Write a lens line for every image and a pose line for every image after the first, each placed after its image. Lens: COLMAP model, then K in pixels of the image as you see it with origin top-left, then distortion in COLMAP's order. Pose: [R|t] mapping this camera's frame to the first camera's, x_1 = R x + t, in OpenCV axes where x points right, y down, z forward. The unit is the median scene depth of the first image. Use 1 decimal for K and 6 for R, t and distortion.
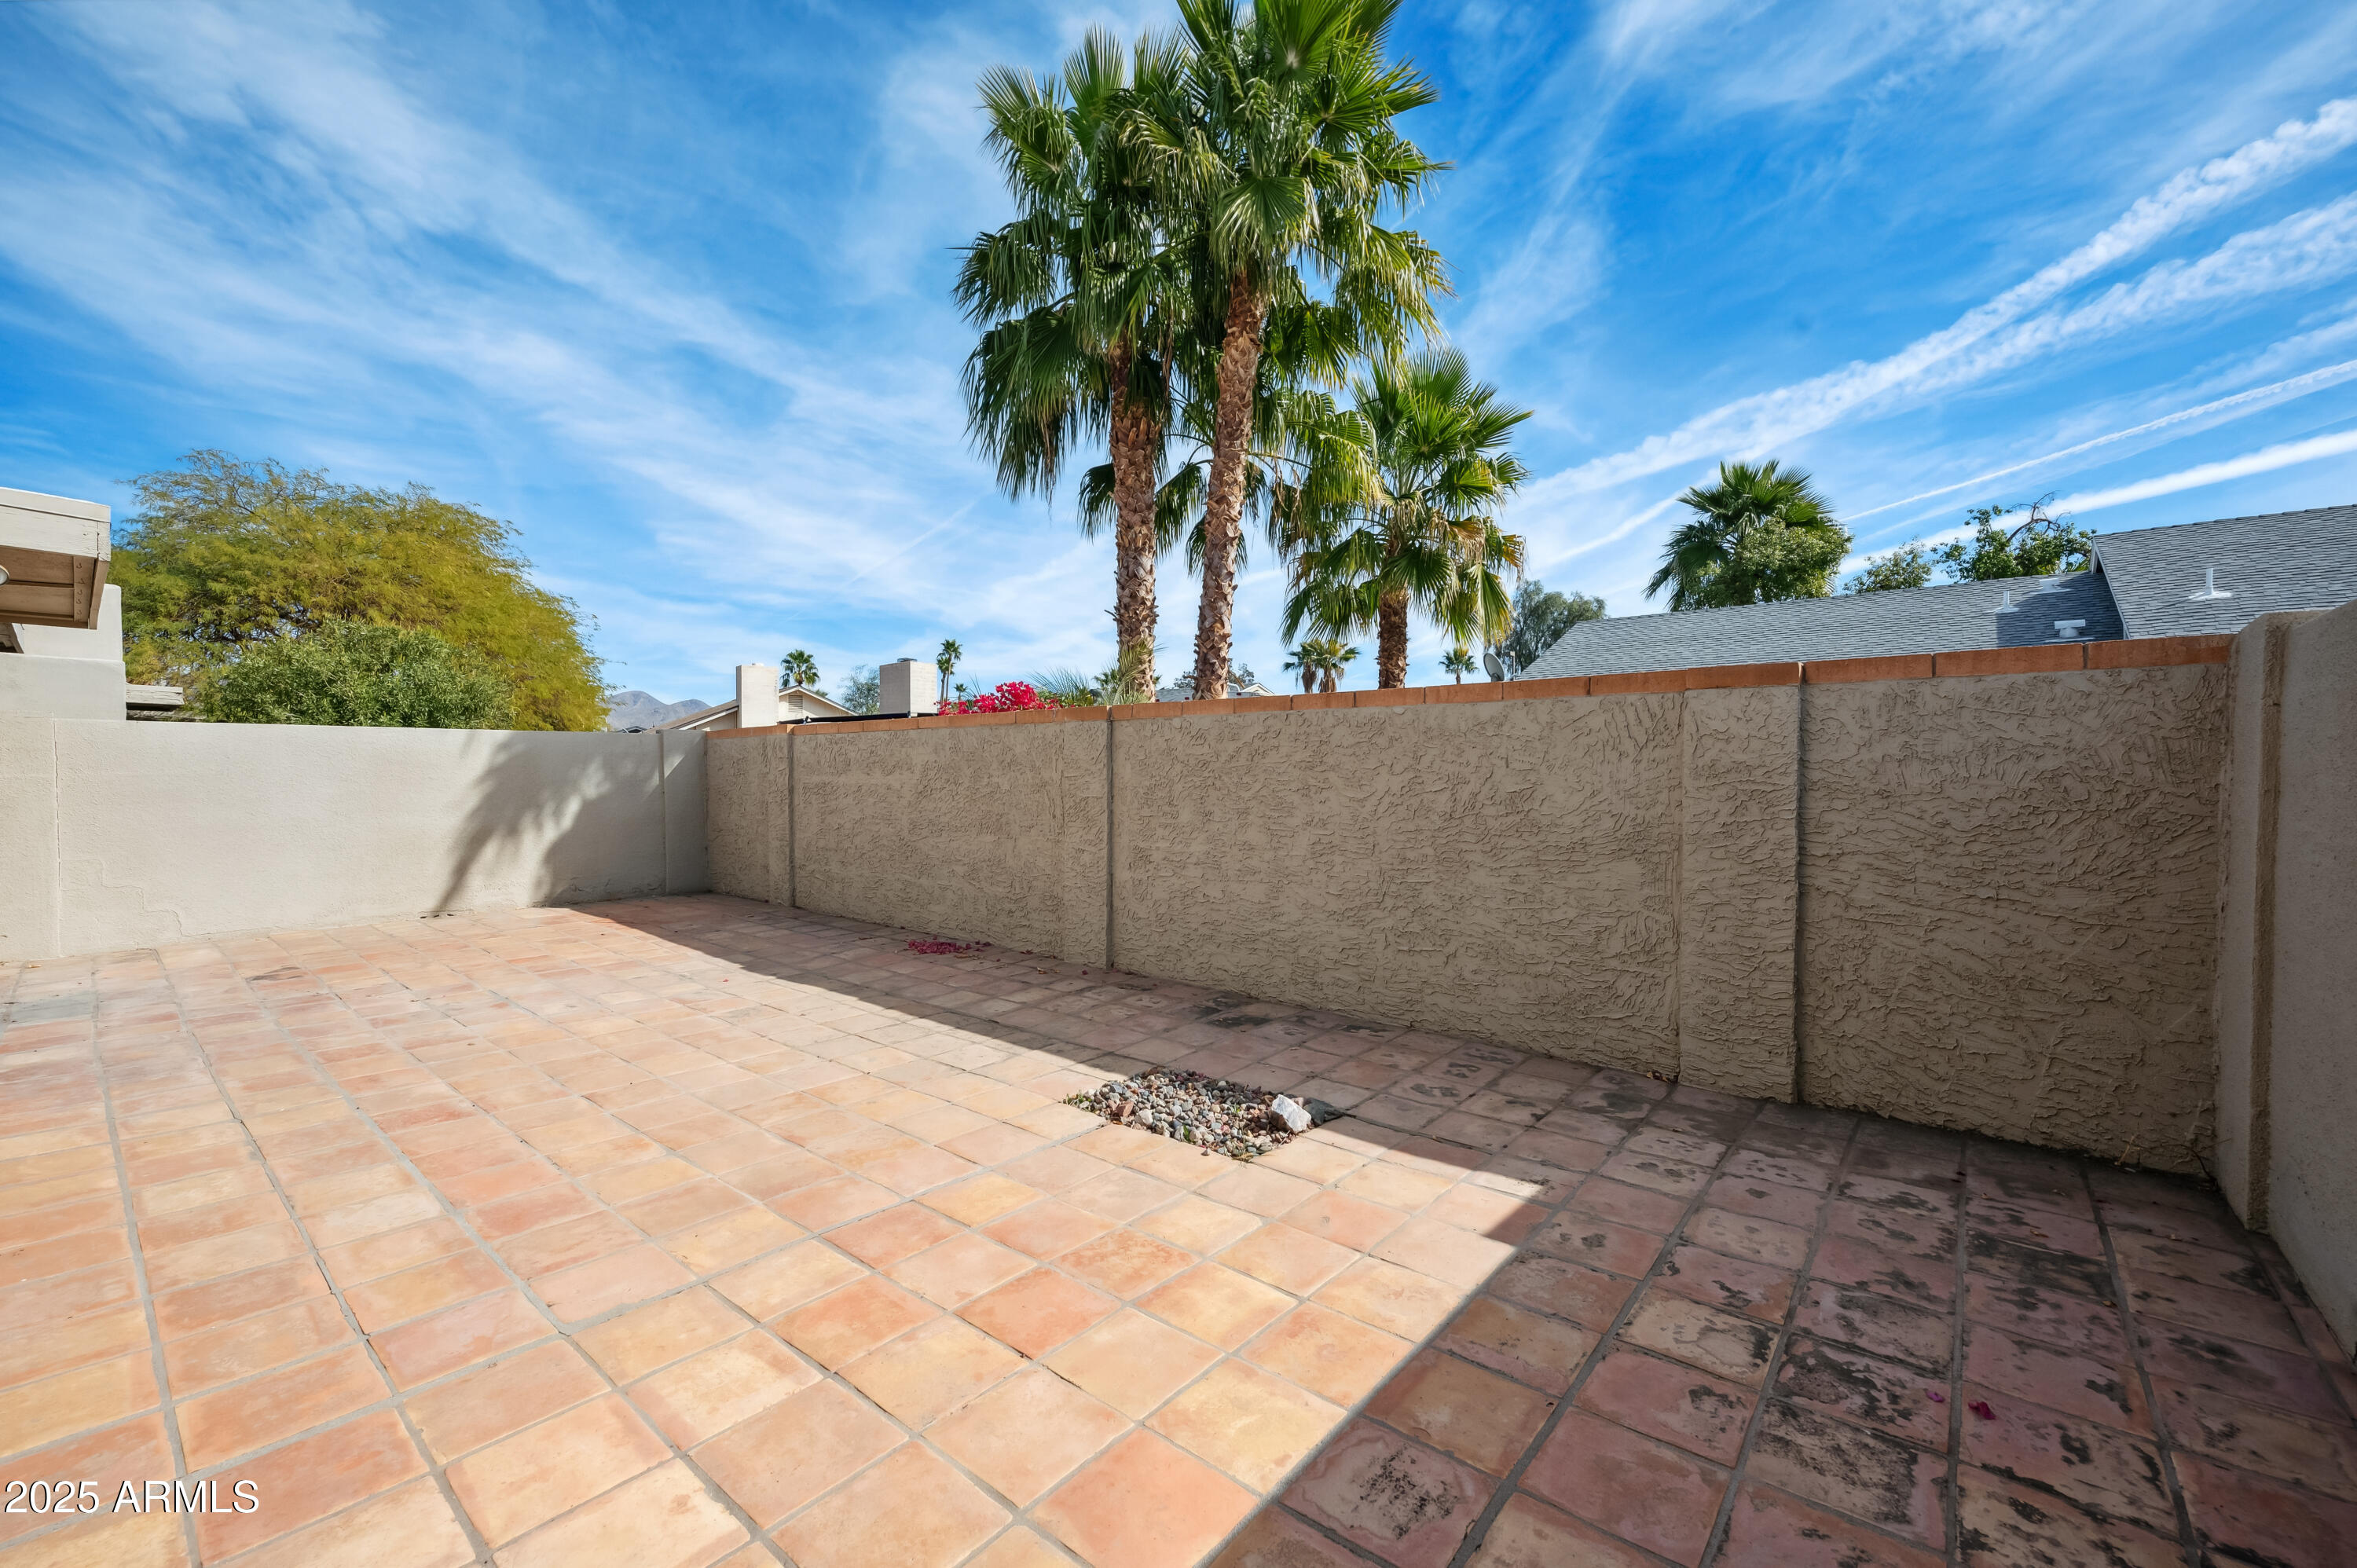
lens RADIAL K [[937.1, 0, 1199.7], [0, 937.1, 781.3], [0, 0, 1]] dist [0.000094, 0.000118]
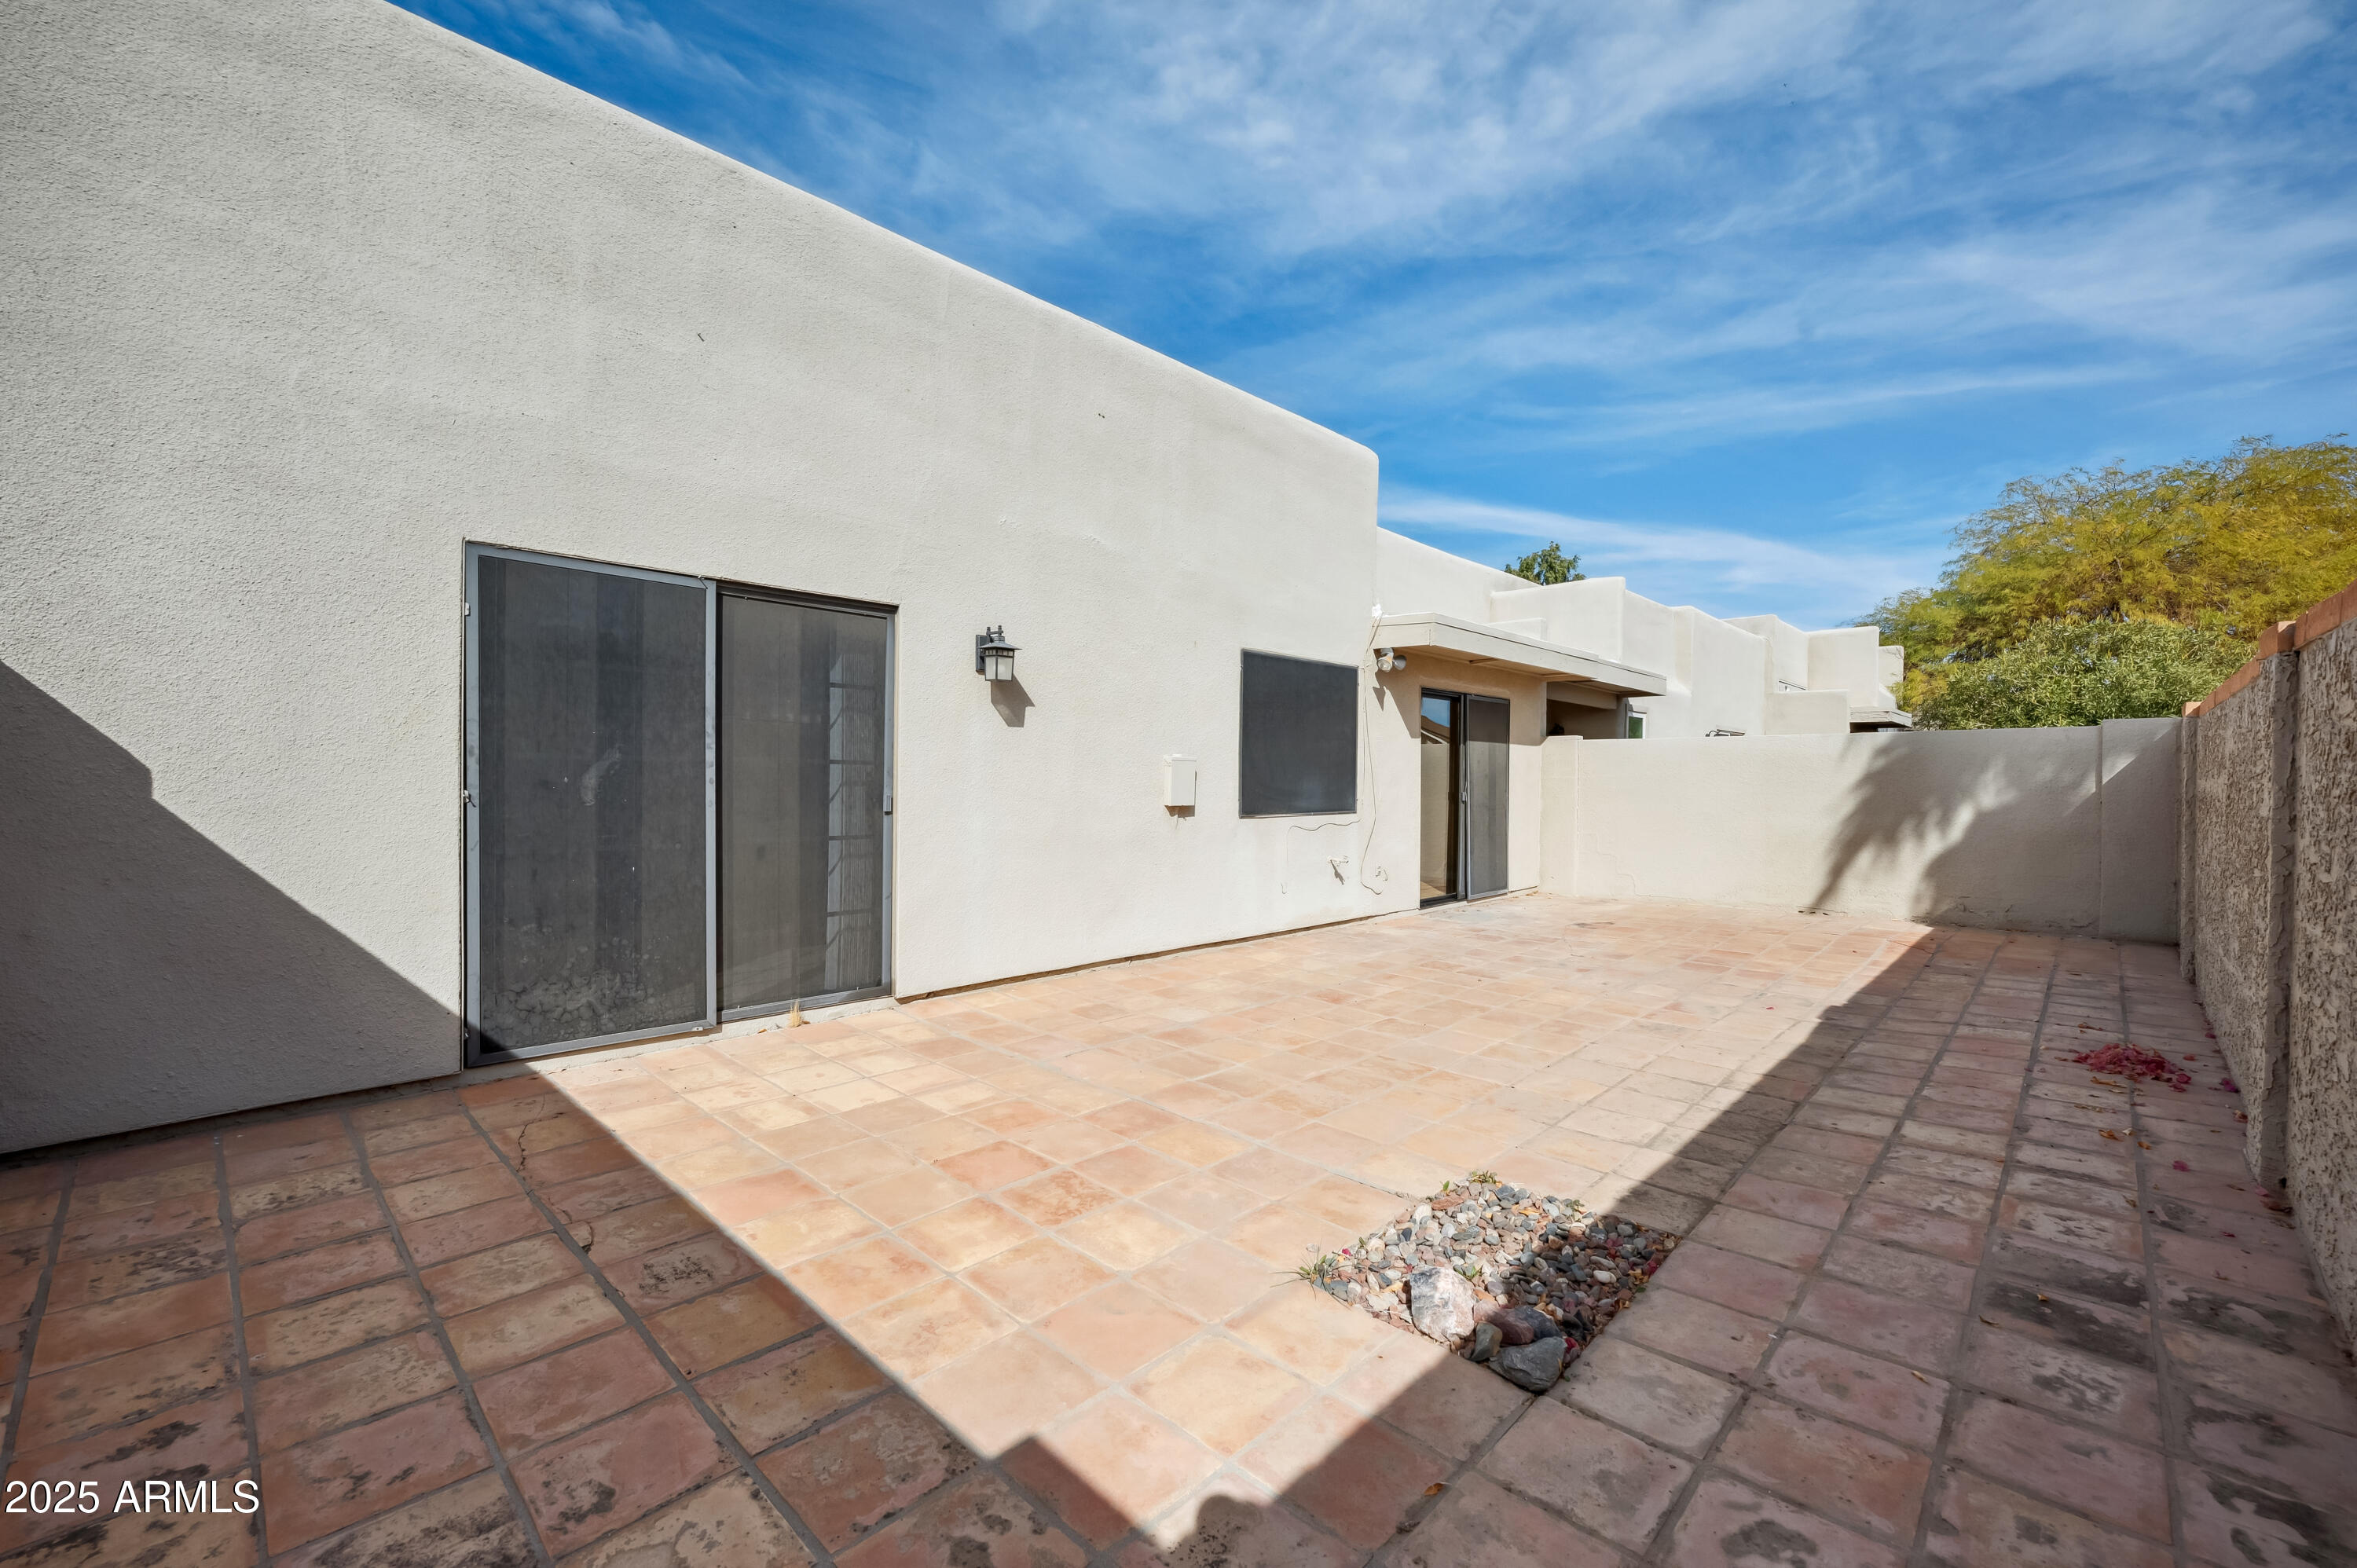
lens RADIAL K [[960.2, 0, 1178.5], [0, 960.2, 784.0], [0, 0, 1]] dist [-0.021449, 0.008010]
pose [[-0.070683, 0.006102, -0.997480, 0.628973], [-0.018670, 0.999798, 0.007439, 0.006973], [0.997324, 0.019149, -0.070555, 0.737423]]
